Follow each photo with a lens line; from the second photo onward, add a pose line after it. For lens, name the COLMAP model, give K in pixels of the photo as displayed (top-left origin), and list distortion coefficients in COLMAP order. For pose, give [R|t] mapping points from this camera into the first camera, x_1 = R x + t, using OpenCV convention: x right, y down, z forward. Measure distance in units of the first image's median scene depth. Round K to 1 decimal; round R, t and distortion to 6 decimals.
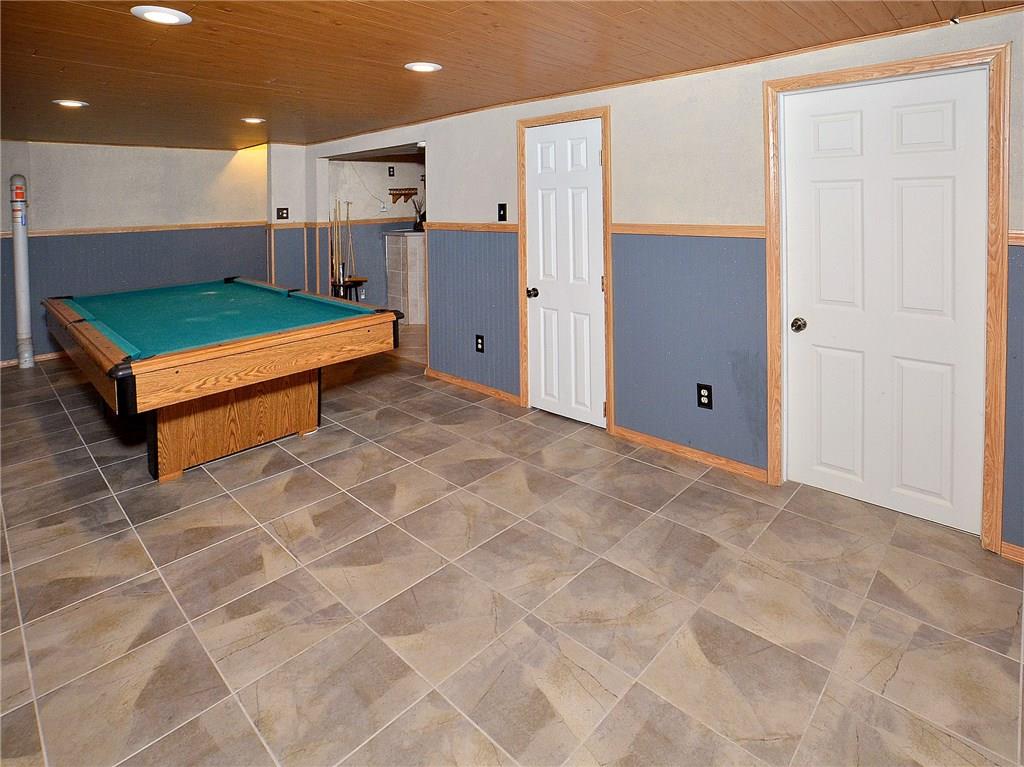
lens RADIAL K [[539.3, 0, 511.3], [0, 539.3, 354.6], [0, 0, 1]] dist [-0.078420, 0.031677]
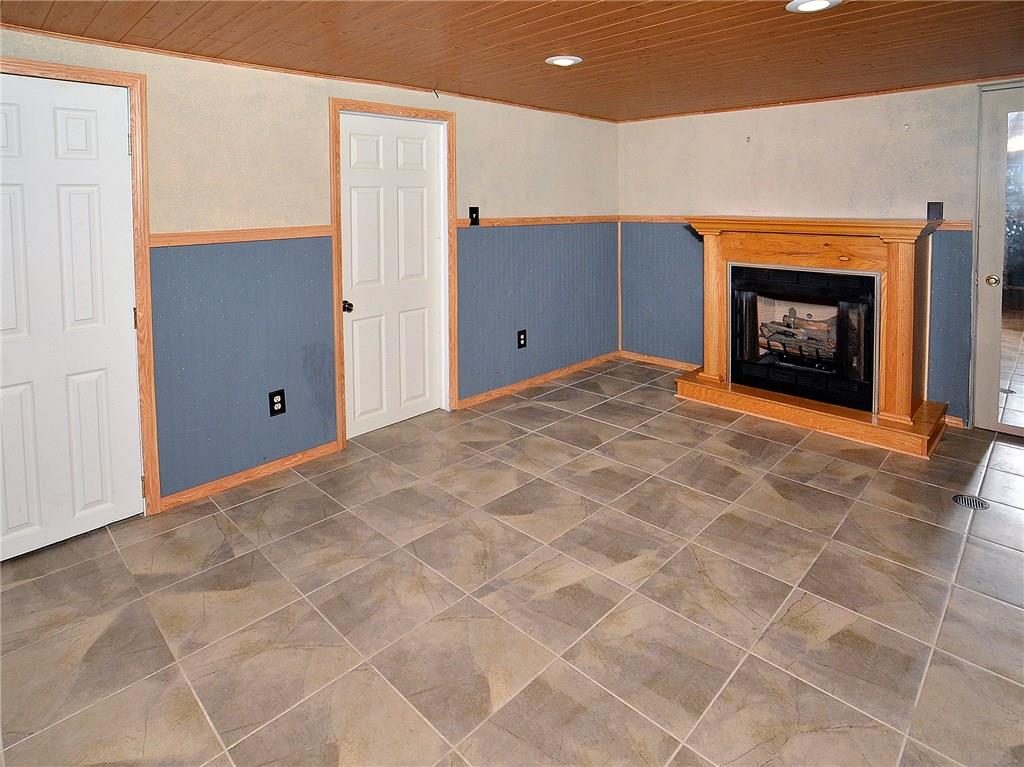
lens RADIAL K [[550.1, 0, 506.6], [0, 550.1, 381.9], [0, 0, 1]] dist [-0.072455, 0.033087]
pose [[0.015423, -0.290513, 0.956747, -0.813378], [0.274541, 0.921315, 0.275328, -0.163888], [-0.961452, 0.258420, 0.093967, 0.672044]]
